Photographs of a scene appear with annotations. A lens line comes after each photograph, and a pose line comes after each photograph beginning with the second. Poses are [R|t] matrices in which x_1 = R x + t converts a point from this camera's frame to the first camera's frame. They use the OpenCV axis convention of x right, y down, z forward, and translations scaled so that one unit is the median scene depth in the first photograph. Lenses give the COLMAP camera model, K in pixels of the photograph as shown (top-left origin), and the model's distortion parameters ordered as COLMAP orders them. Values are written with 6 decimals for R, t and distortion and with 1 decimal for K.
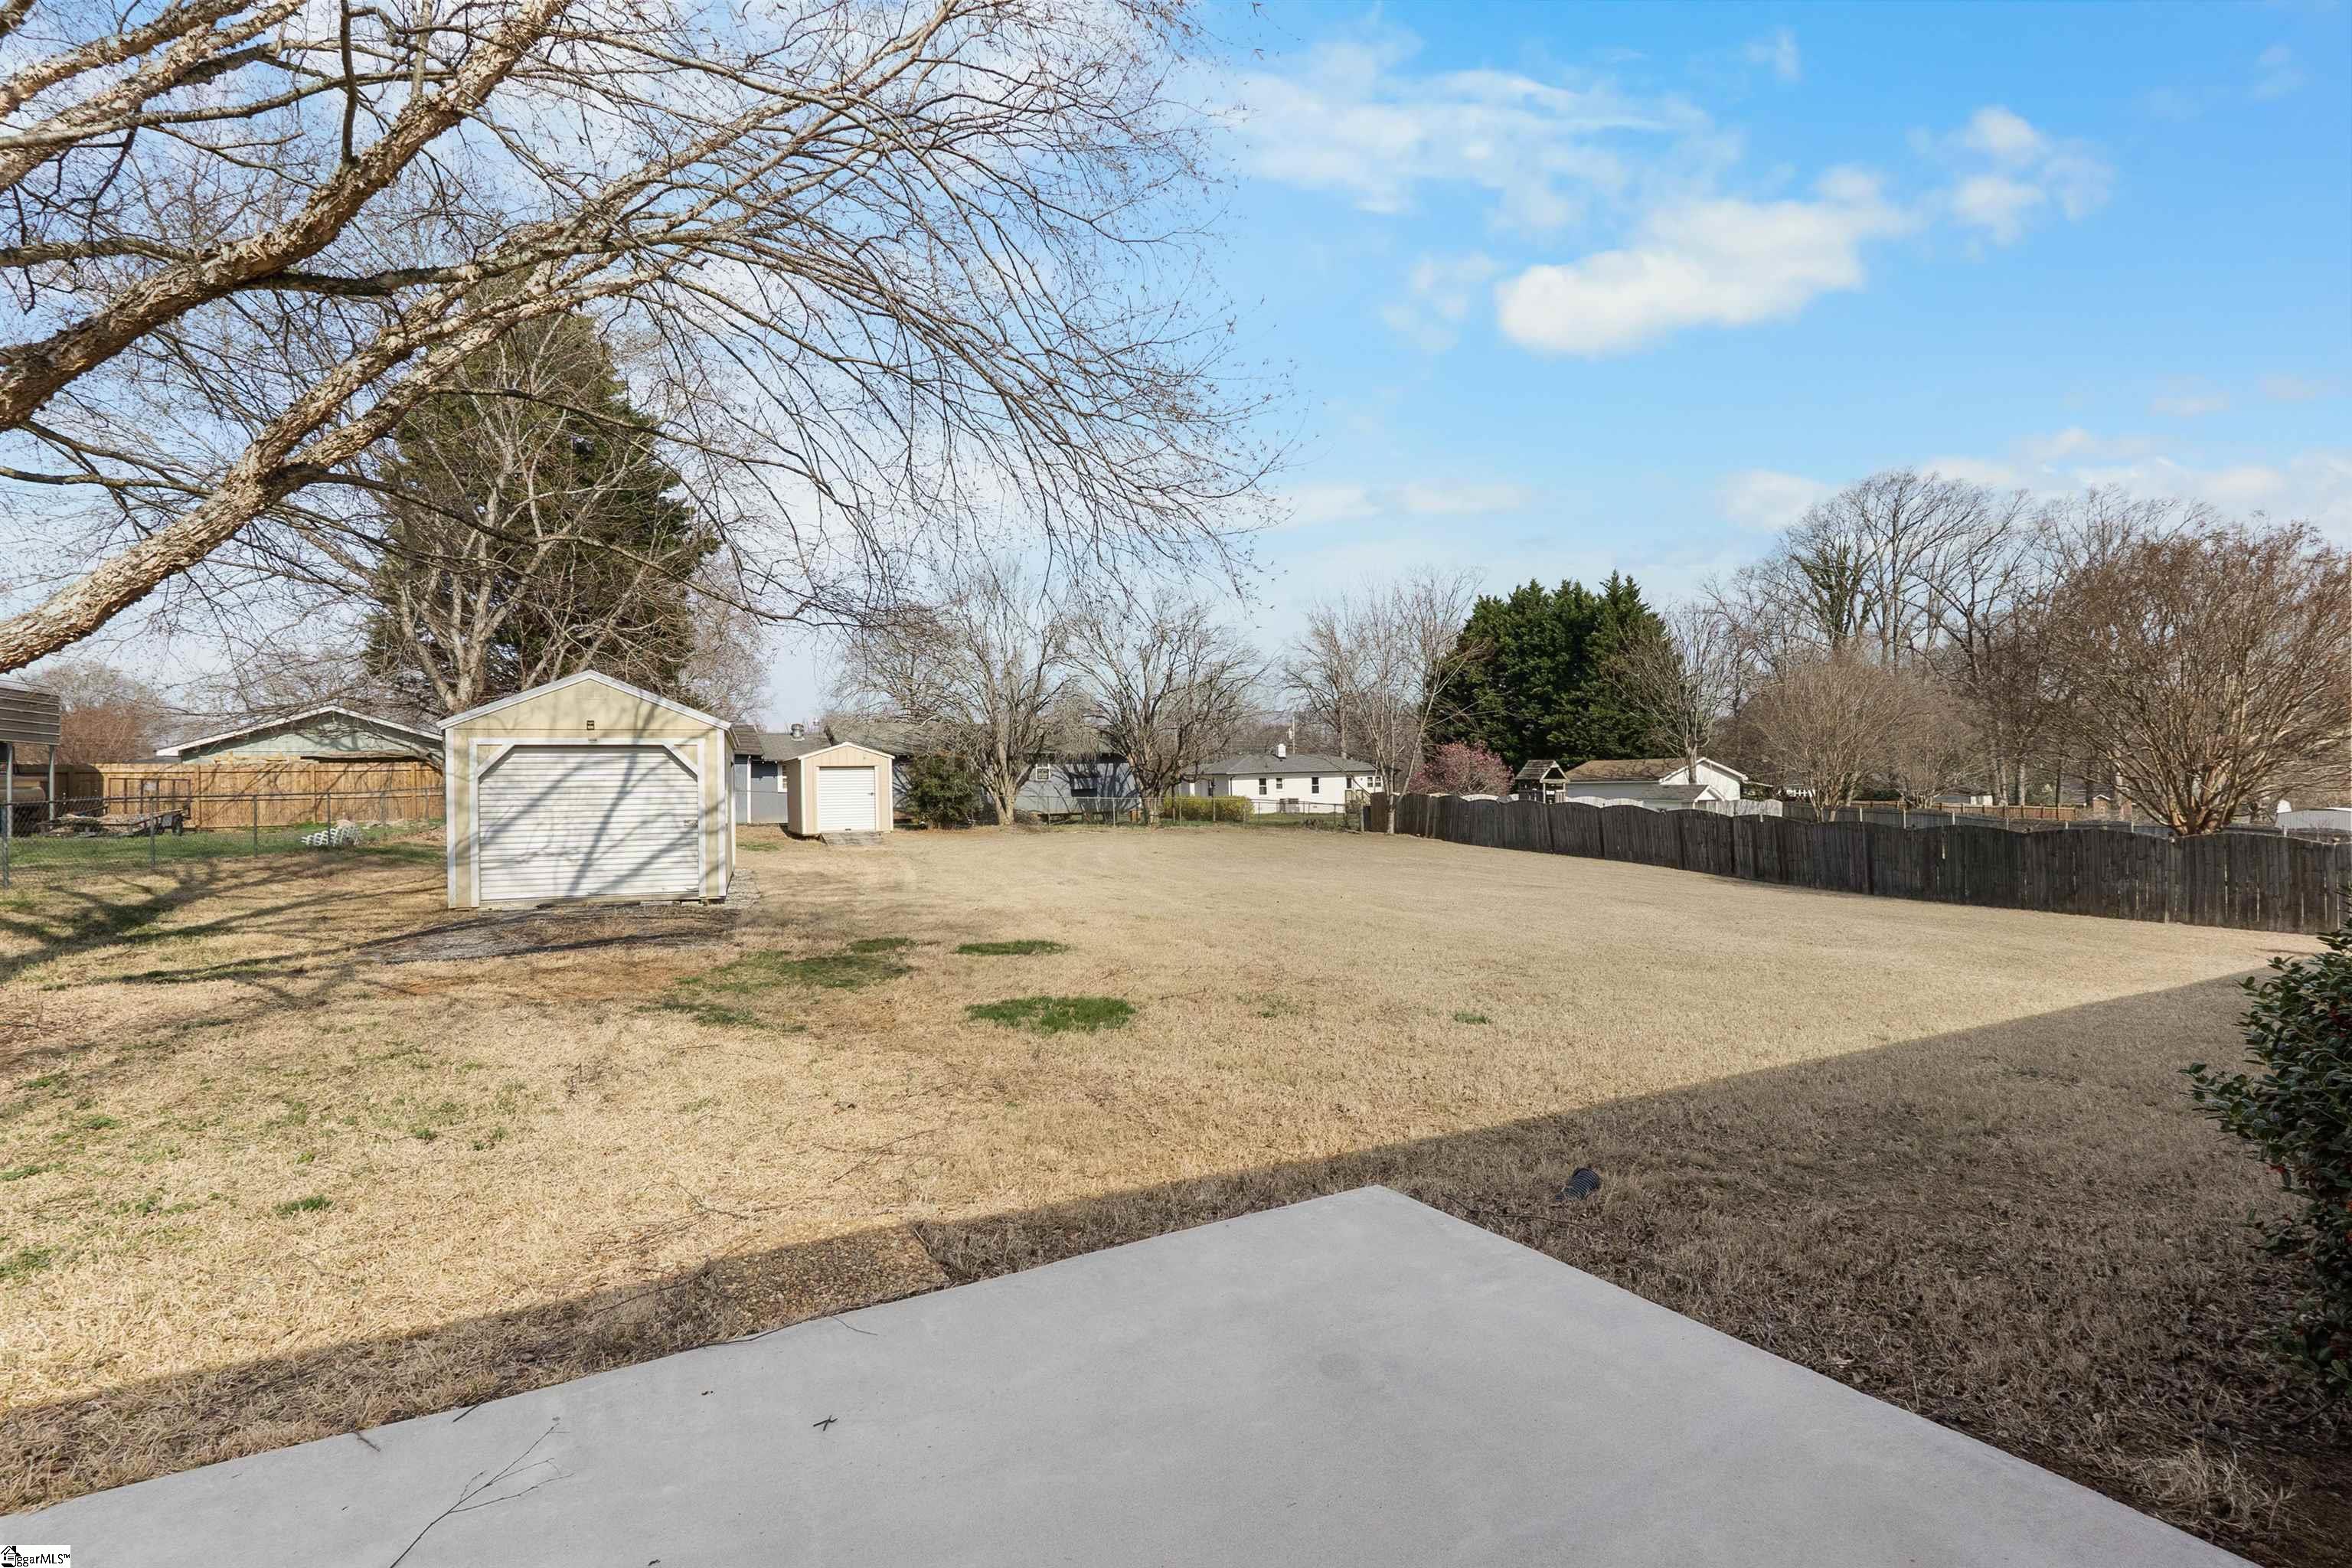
lens RADIAL K [[1101.9, 0, 1179.7], [0, 1101.9, 787.2], [0, 0, 1]] dist [-0.012462, 0.000366]
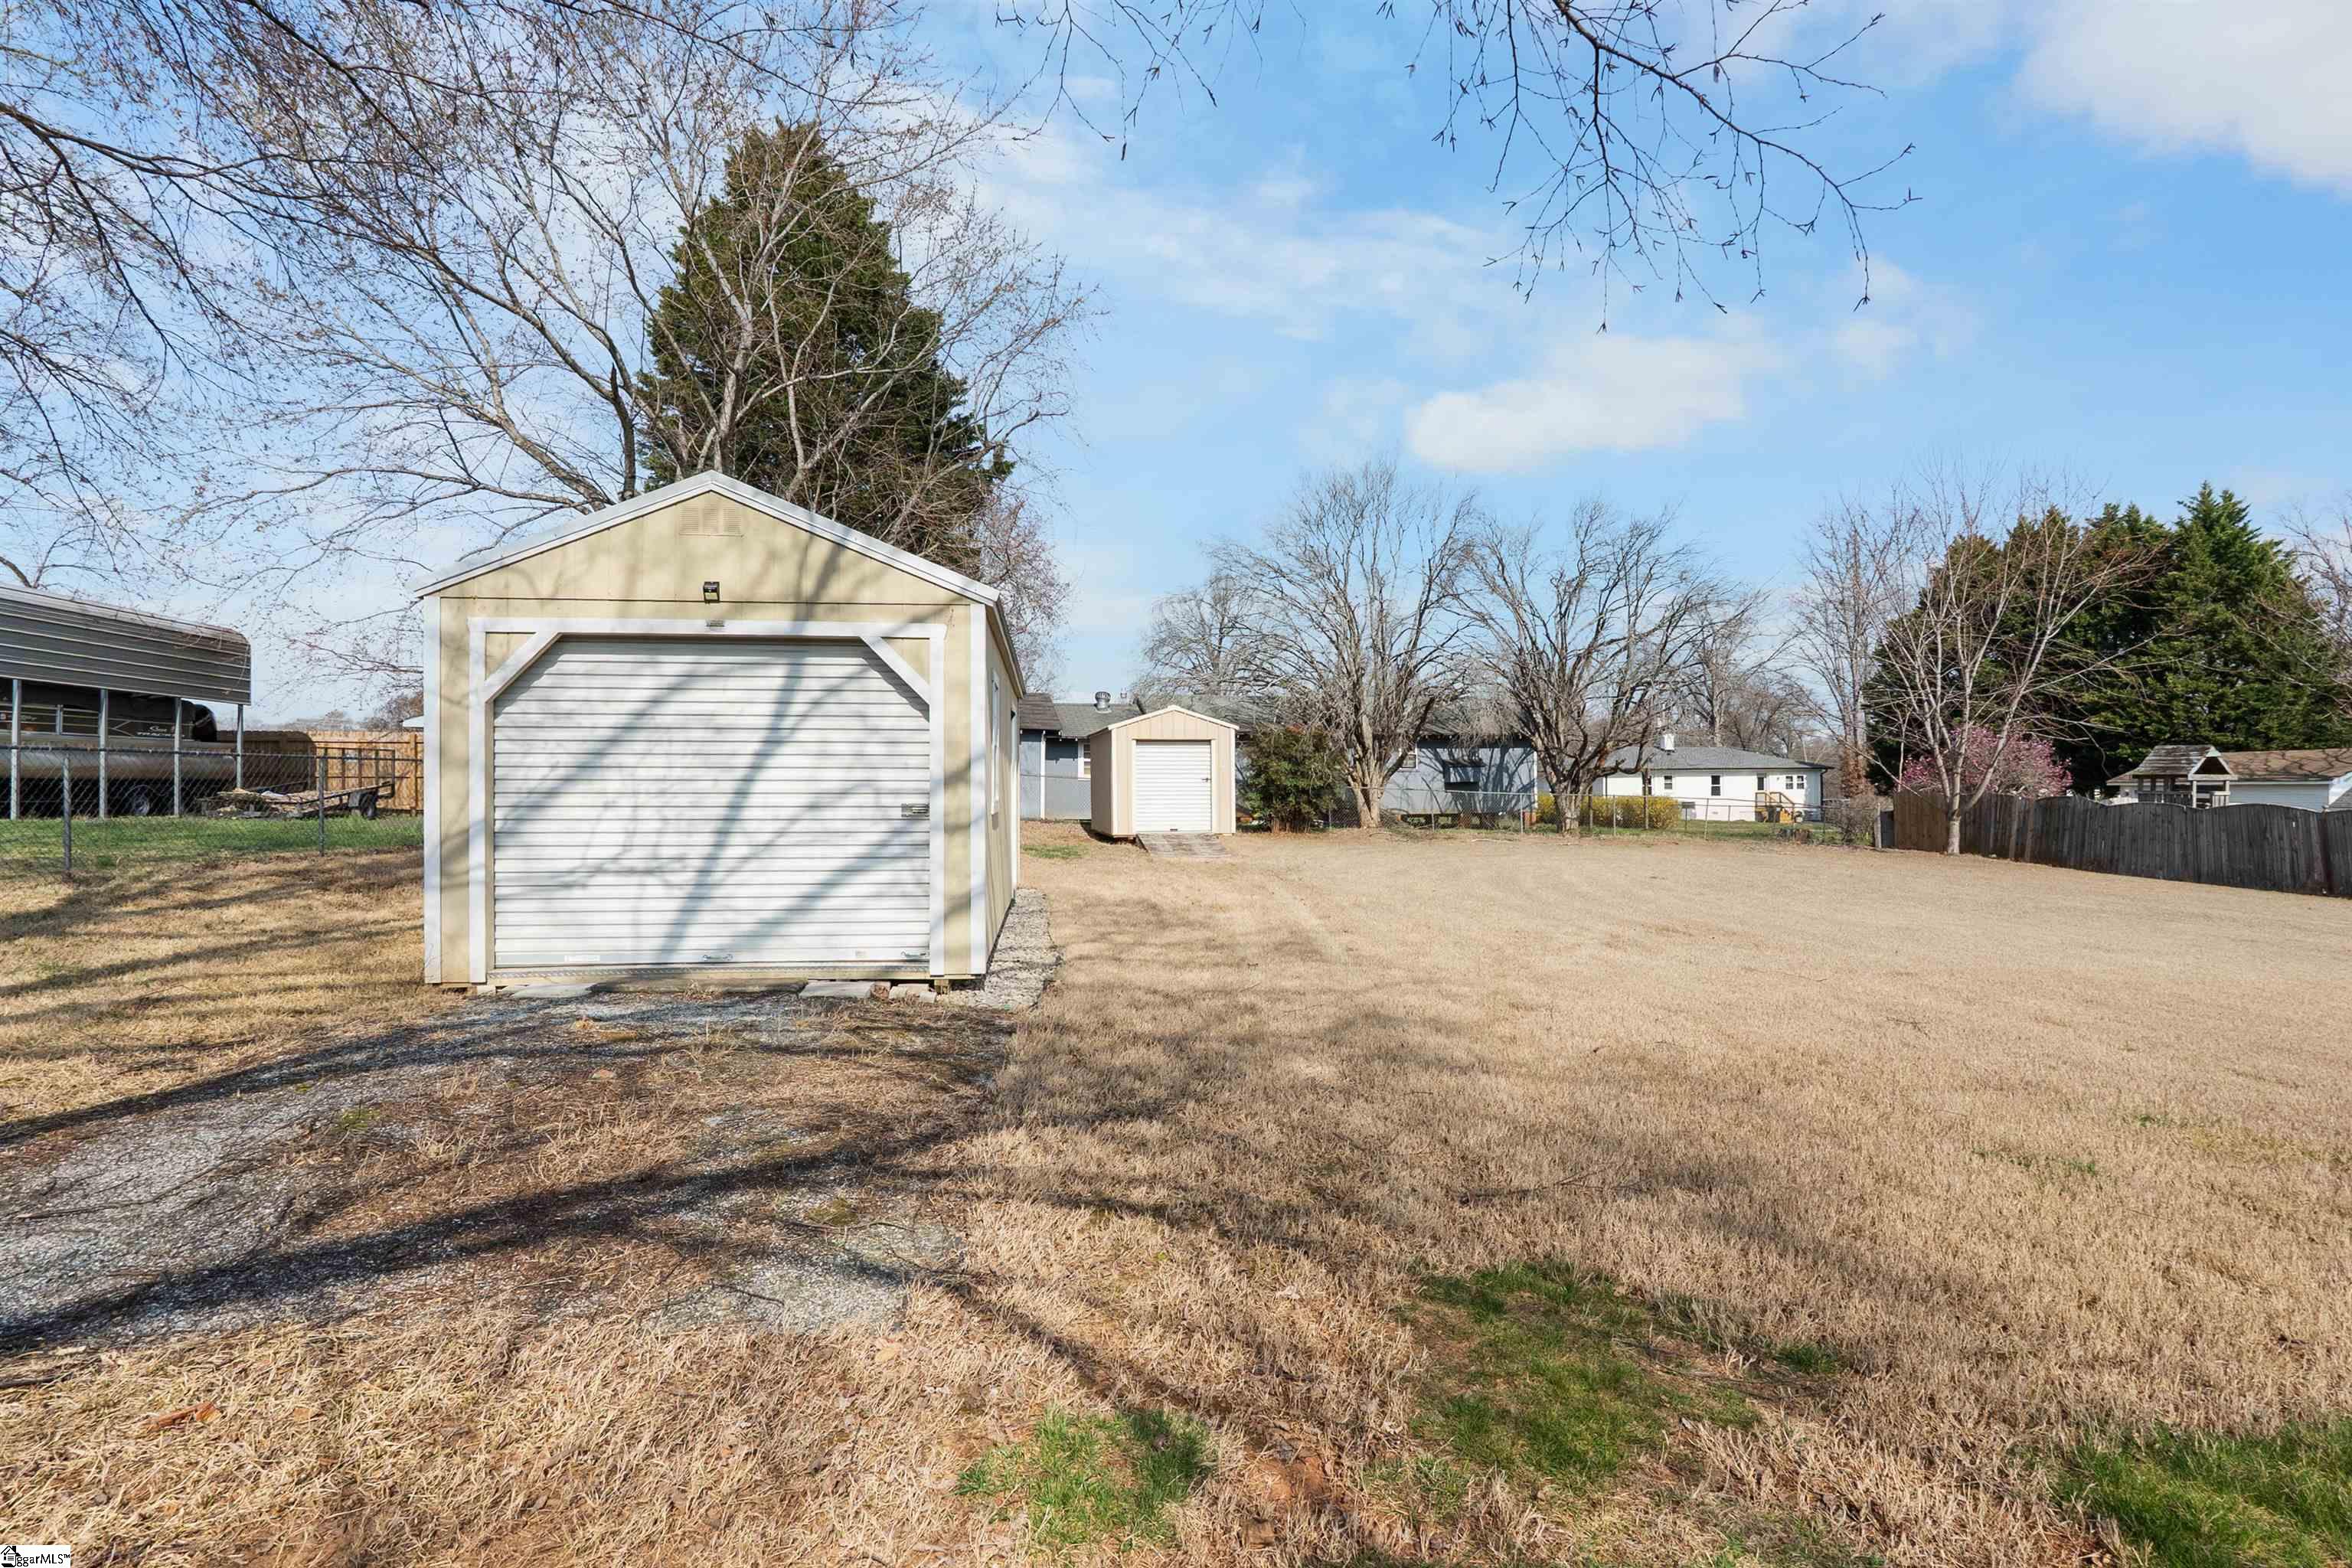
lens RADIAL K [[1101.9, 0, 1171.6], [0, 1101.9, 781.9], [0, 0, 1]] dist [-0.012462, 0.000366]
pose [[0.966100, 0.010726, -0.257946, -0.106178], [-0.012768, 0.999899, -0.006245, 0.011054], [0.257853, 0.009326, 0.966139, 0.279416]]
